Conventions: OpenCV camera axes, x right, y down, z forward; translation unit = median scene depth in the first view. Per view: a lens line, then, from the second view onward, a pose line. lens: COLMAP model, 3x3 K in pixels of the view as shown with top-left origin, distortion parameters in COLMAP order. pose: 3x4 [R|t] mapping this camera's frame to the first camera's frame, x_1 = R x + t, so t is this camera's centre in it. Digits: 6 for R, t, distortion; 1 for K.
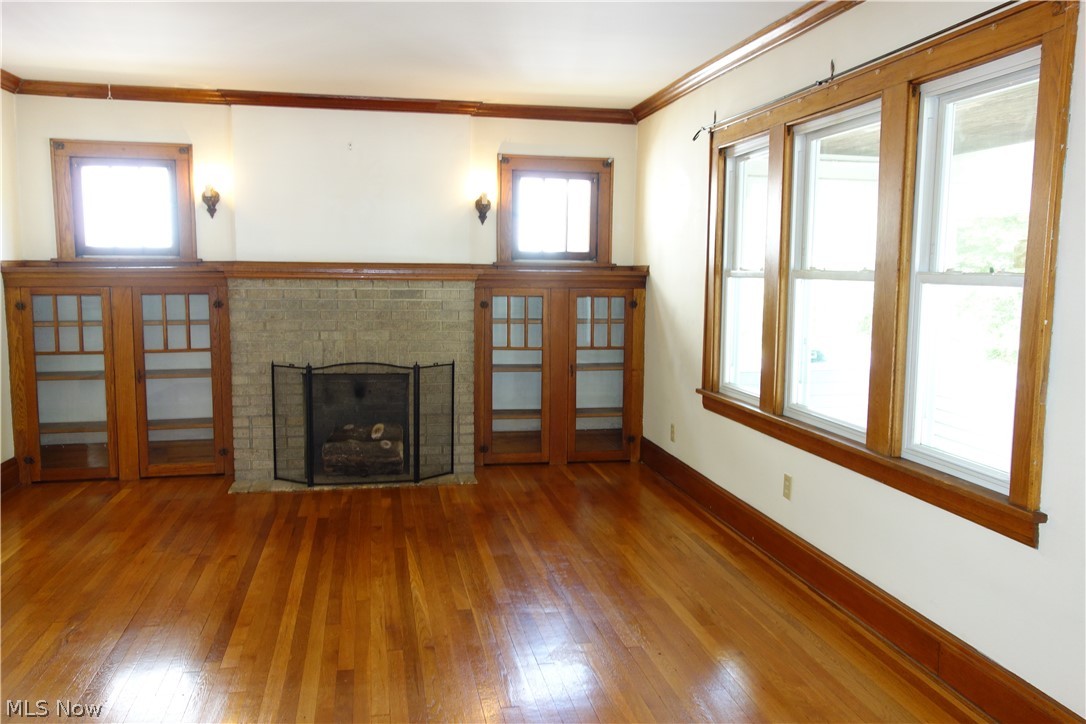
lens RADIAL K [[867.3, 0, 543.0], [0, 867.3, 362.0], [0, 0, 1]] dist [-0.001240, -0.001111]
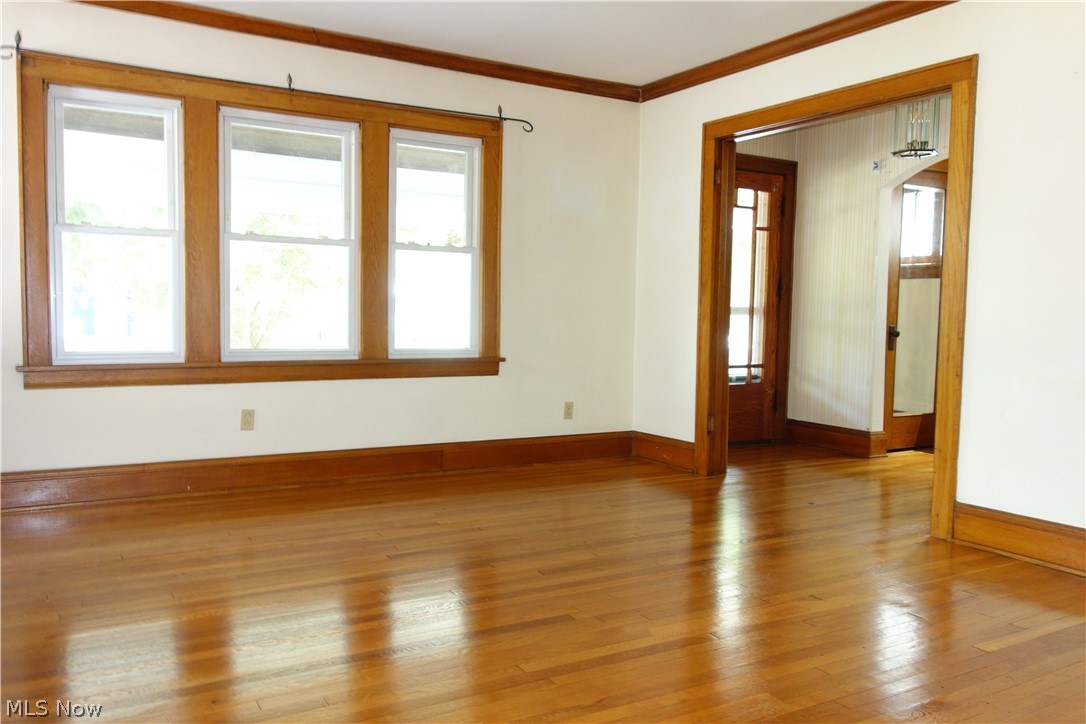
lens RADIAL K [[867.3, 0, 543.0], [0, 867.3, 362.0], [0, 0, 1]] dist [-0.001240, -0.001111]
pose [[-0.323987, -0.074190, 0.943148, -1.179548], [0.085819, 0.990506, 0.107396, -0.029694], [-0.942161, 0.115735, -0.314544, 1.239736]]
